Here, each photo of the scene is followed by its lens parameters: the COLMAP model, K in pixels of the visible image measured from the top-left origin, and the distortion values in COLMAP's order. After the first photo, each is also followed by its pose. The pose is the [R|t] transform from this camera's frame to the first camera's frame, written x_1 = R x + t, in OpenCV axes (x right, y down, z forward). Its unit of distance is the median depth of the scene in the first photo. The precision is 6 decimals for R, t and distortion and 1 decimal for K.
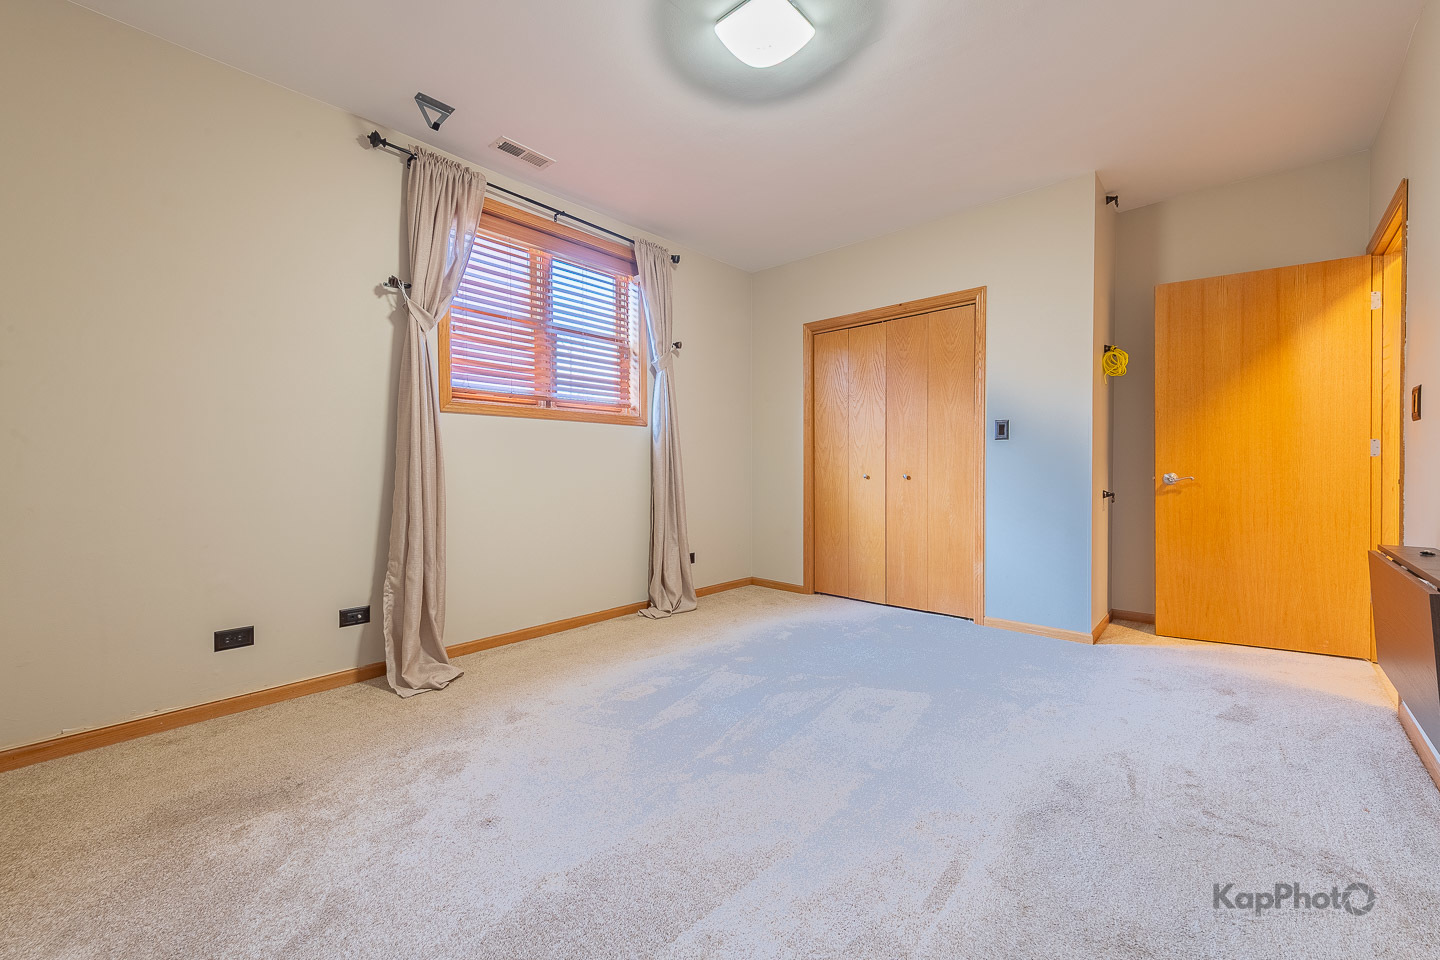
lens RADIAL K [[573.8, 0, 729.3], [0, 573.8, 472.8], [0, 0, 1]] dist [0.020555, -0.000147]
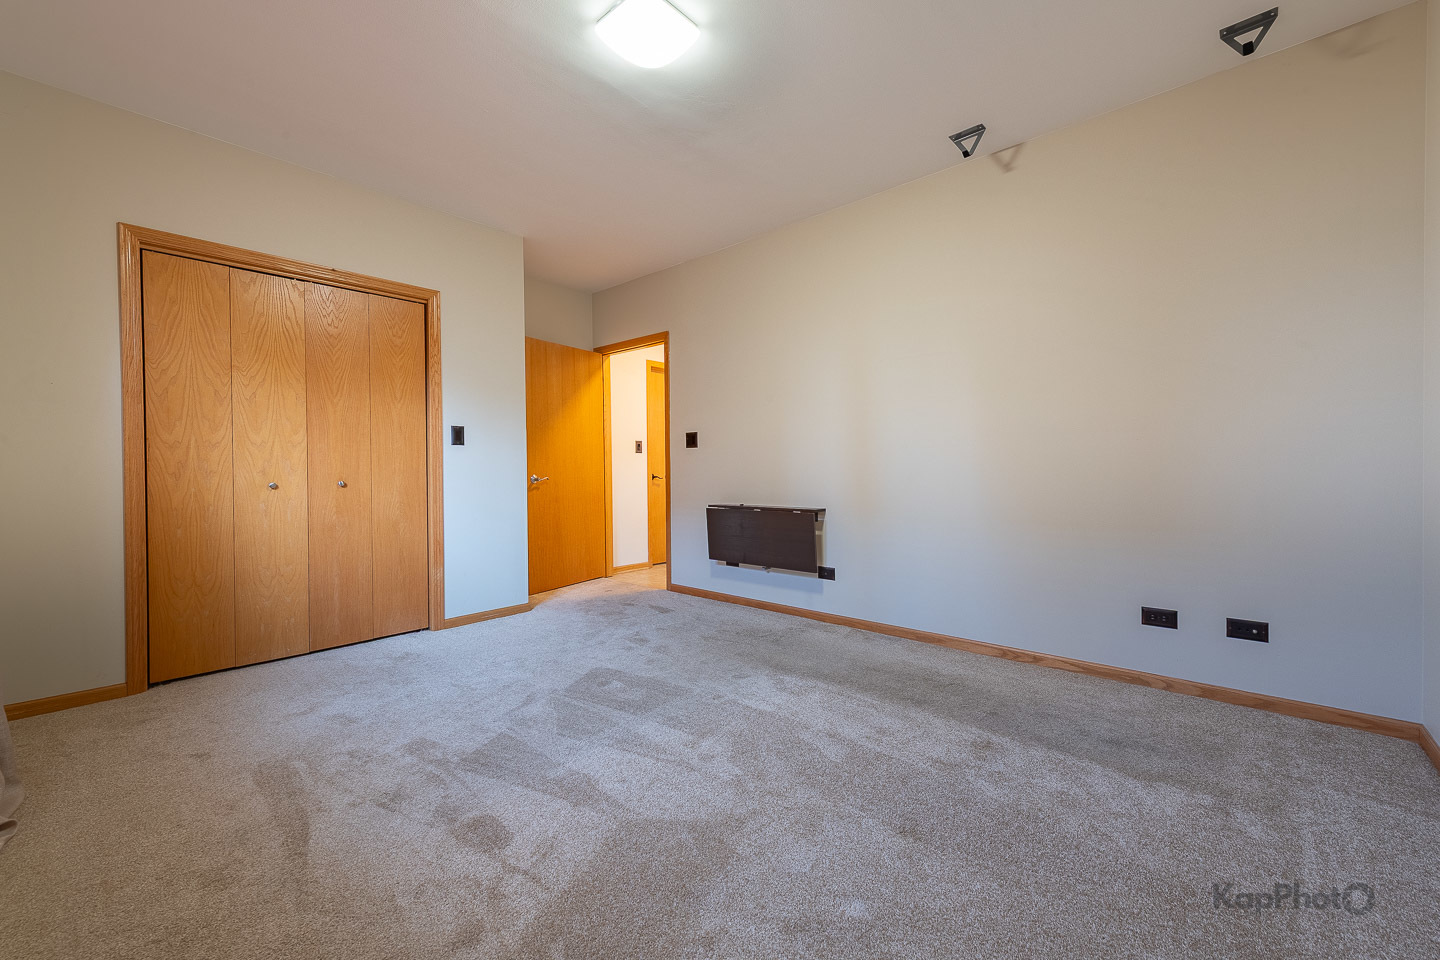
lens RADIAL K [[573.8, 0, 729.3], [0, 573.8, 472.8], [0, 0, 1]] dist [0.020555, -0.000147]
pose [[0.006386, 0.001848, 0.999978, -0.475057], [0.025964, 0.999661, -0.002014, 0.006825], [-0.999642, 0.025976, 0.006336, 0.420012]]
